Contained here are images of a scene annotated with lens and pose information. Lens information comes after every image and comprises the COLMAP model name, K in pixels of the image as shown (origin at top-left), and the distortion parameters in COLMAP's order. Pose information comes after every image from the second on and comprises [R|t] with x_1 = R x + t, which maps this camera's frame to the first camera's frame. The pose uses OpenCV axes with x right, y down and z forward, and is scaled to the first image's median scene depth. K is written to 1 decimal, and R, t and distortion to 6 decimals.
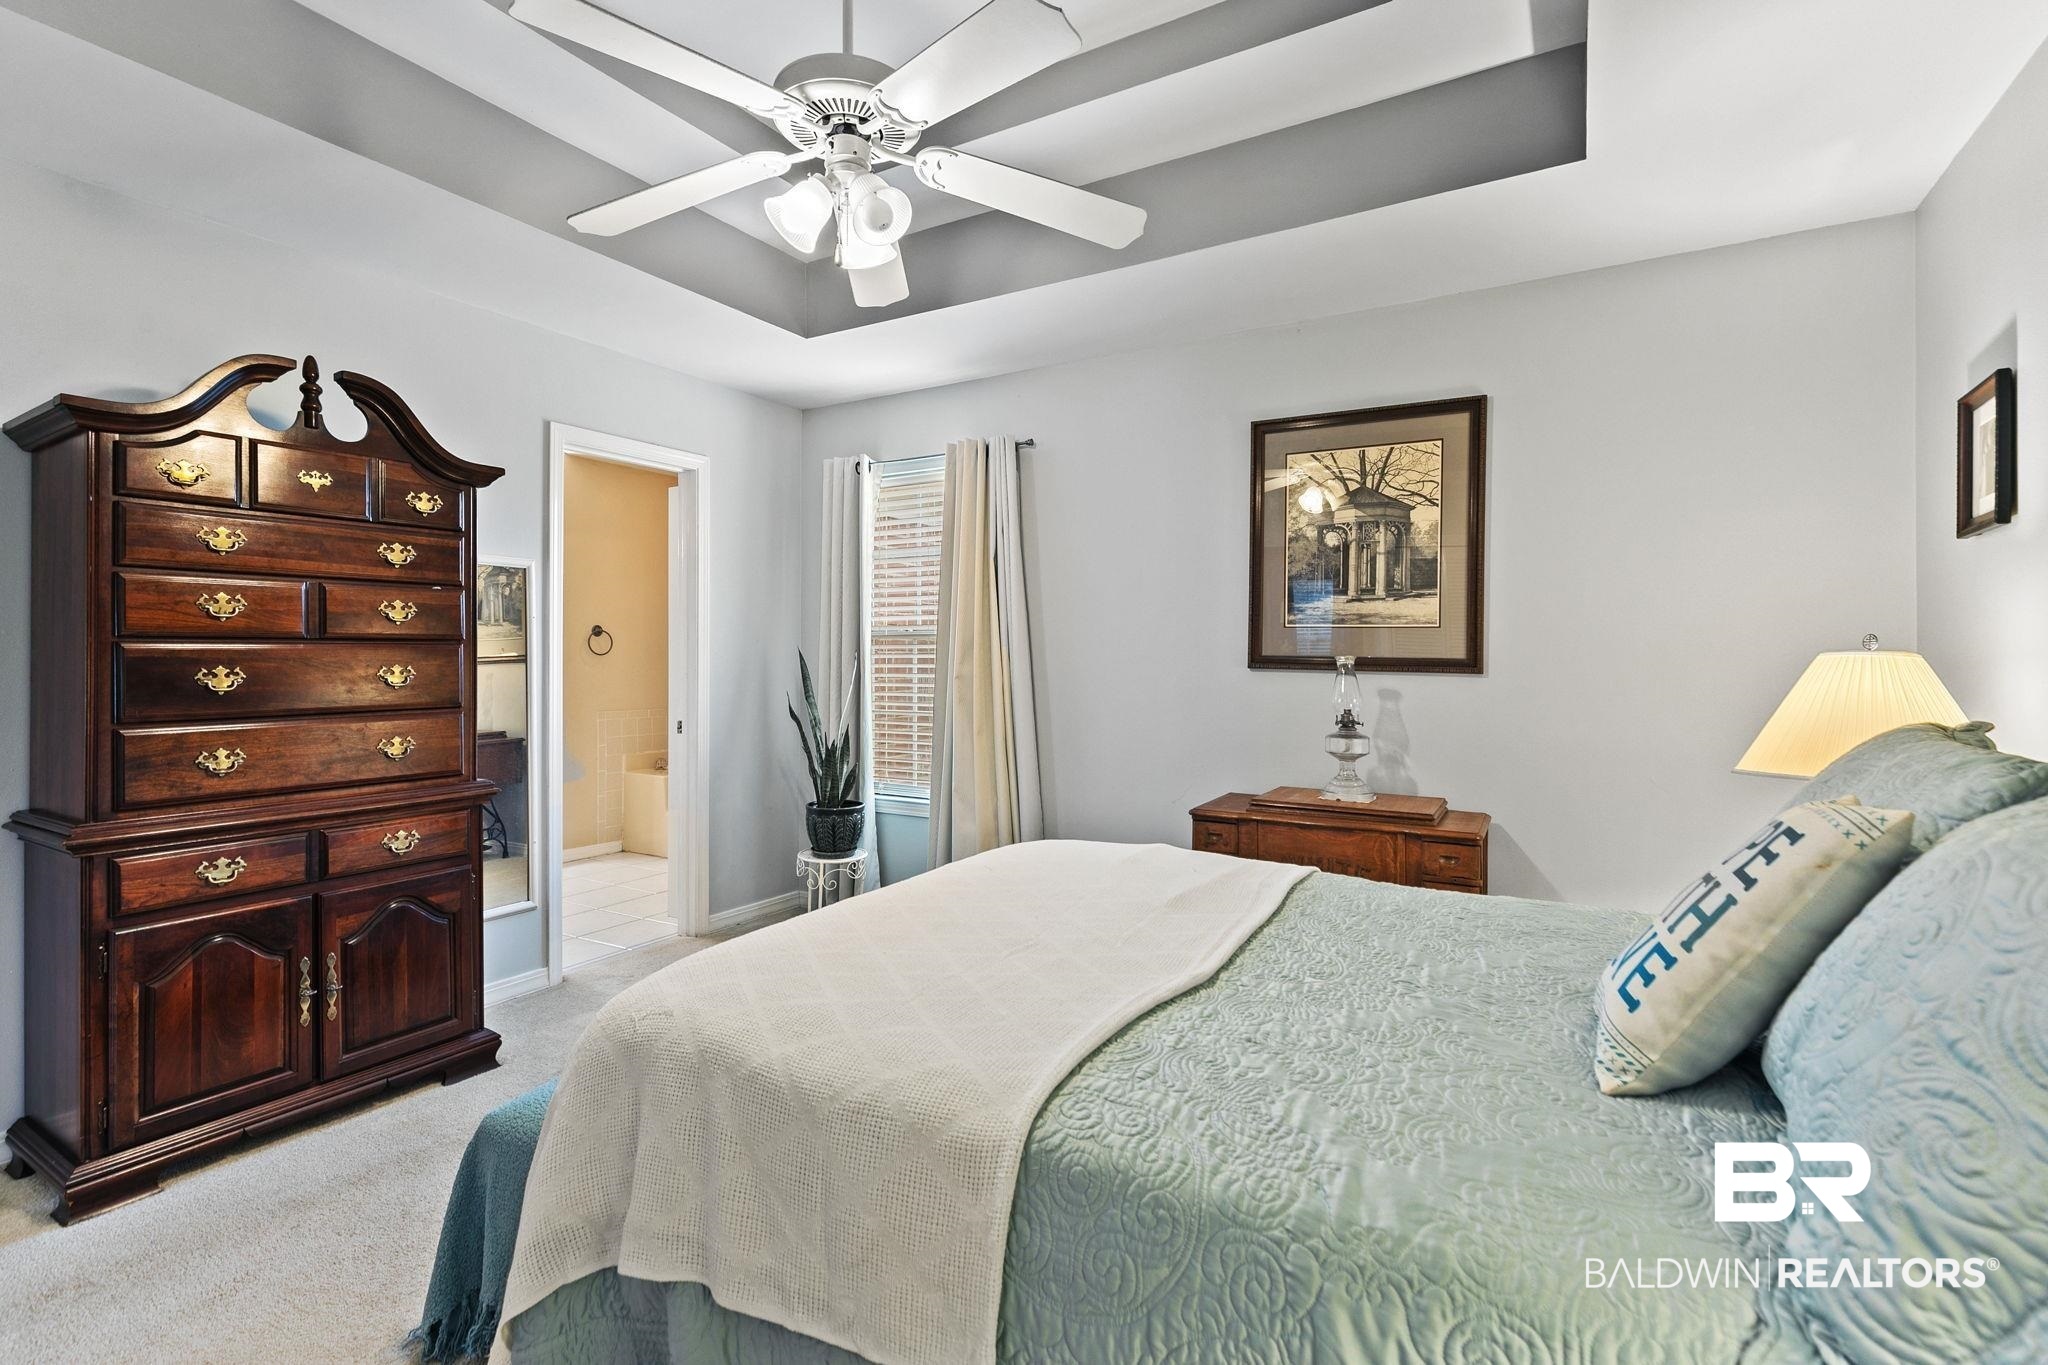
lens RADIAL K [[924.6, 0, 1029.2], [0, 924.6, 670.0], [0, 0, 1]] dist [0.003758, -0.000193]
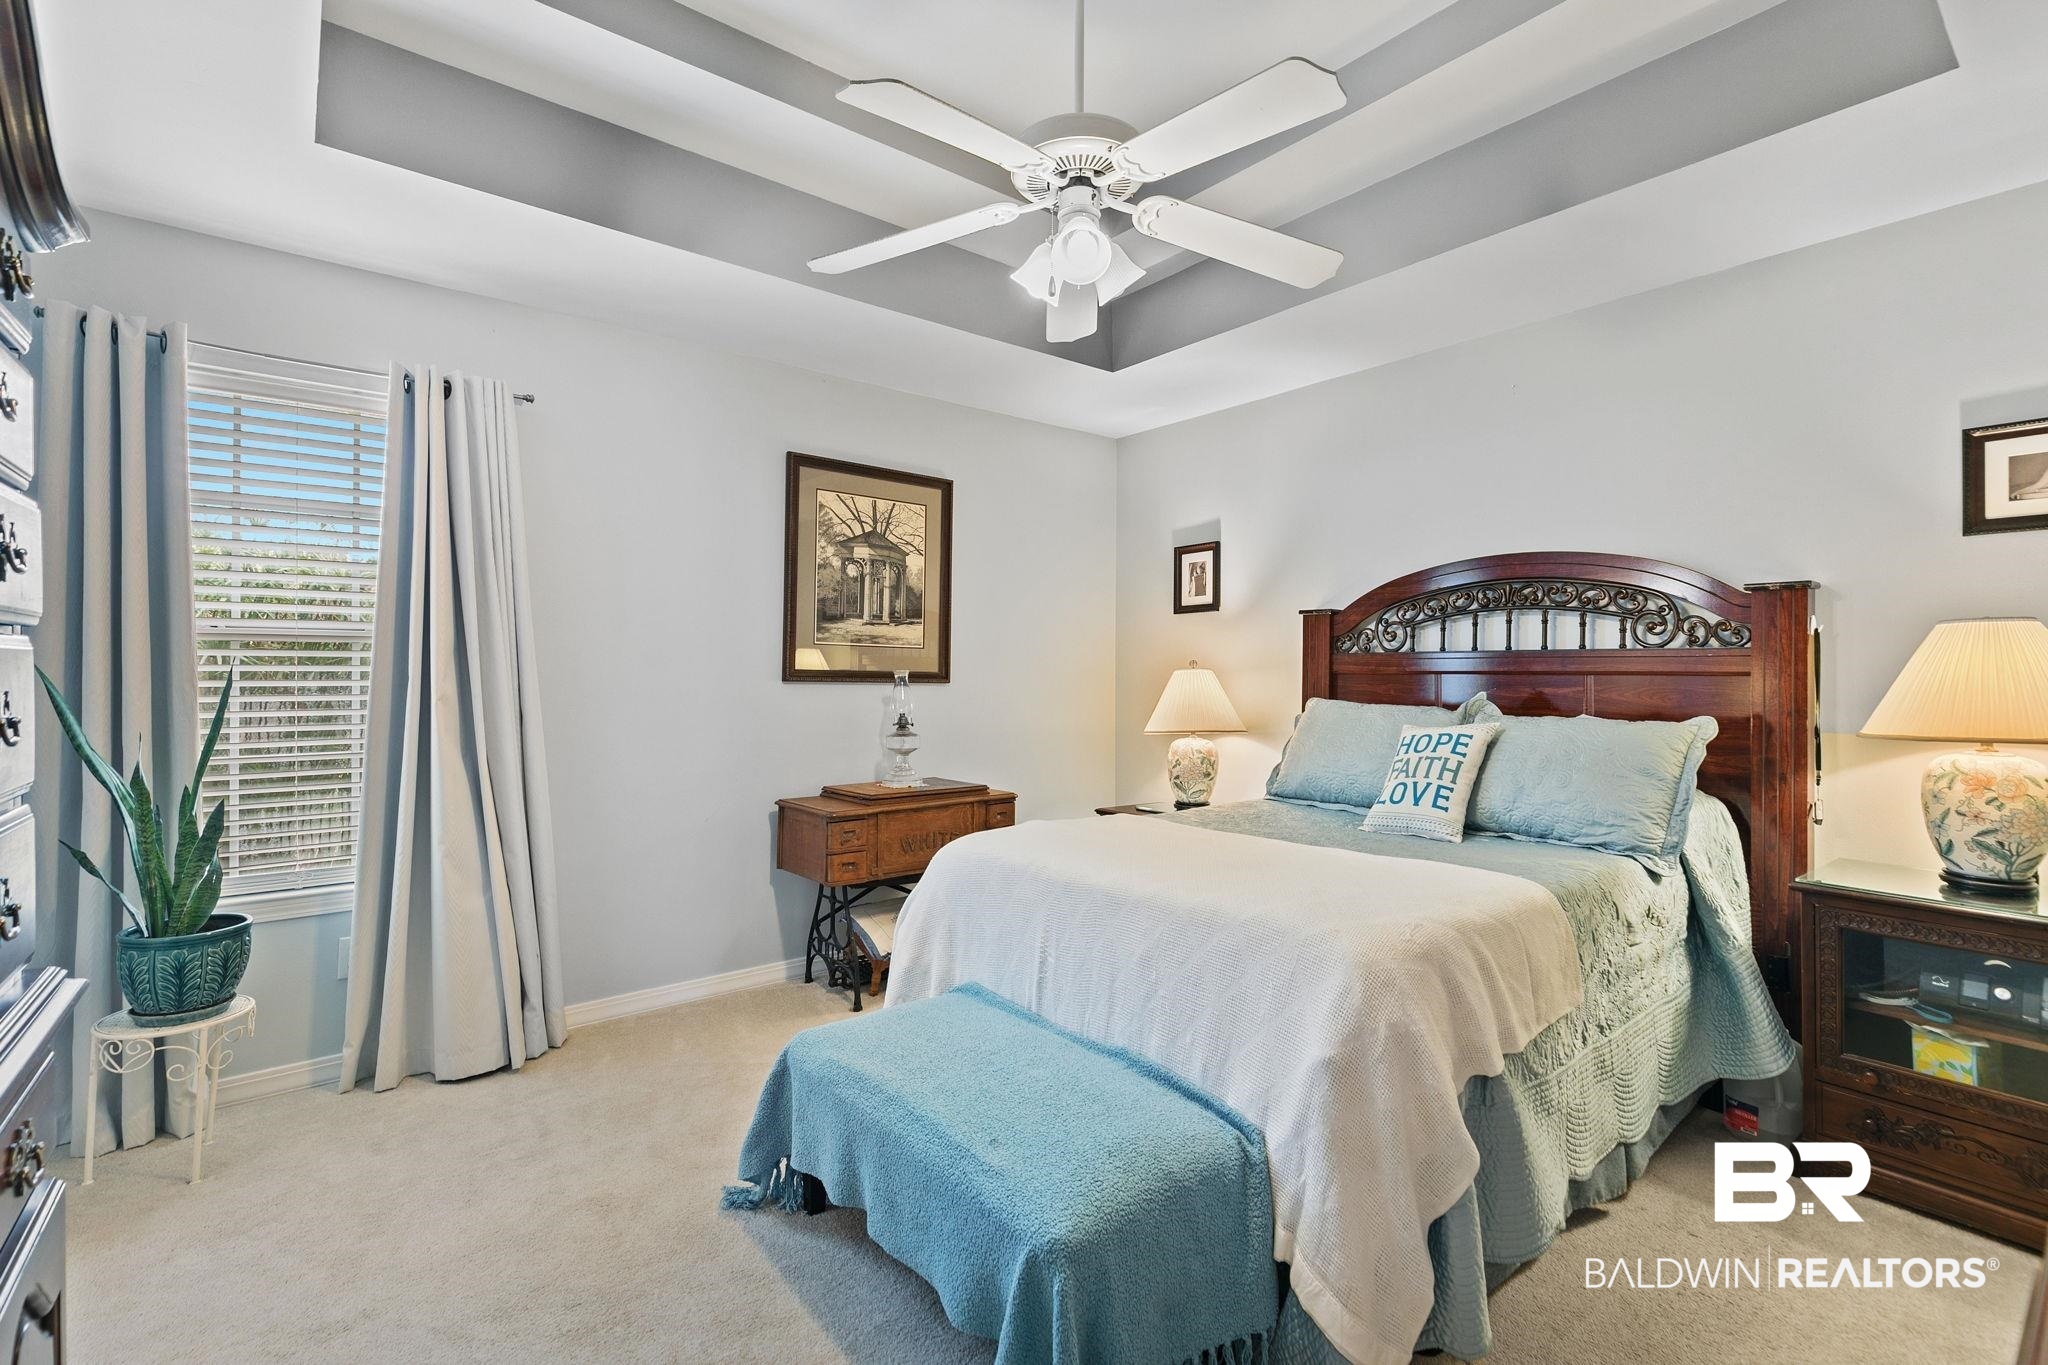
lens RADIAL K [[906.4, 0, 1024.0], [0, 906.4, 682.5], [0, 0, 1]] dist [0.000542, -0.000106]
pose [[0.362862, -0.009887, 0.931790, -0.683689], [0.012077, 0.999910, 0.005906, -0.003607], [-0.931764, 0.009110, 0.362949, 0.391603]]
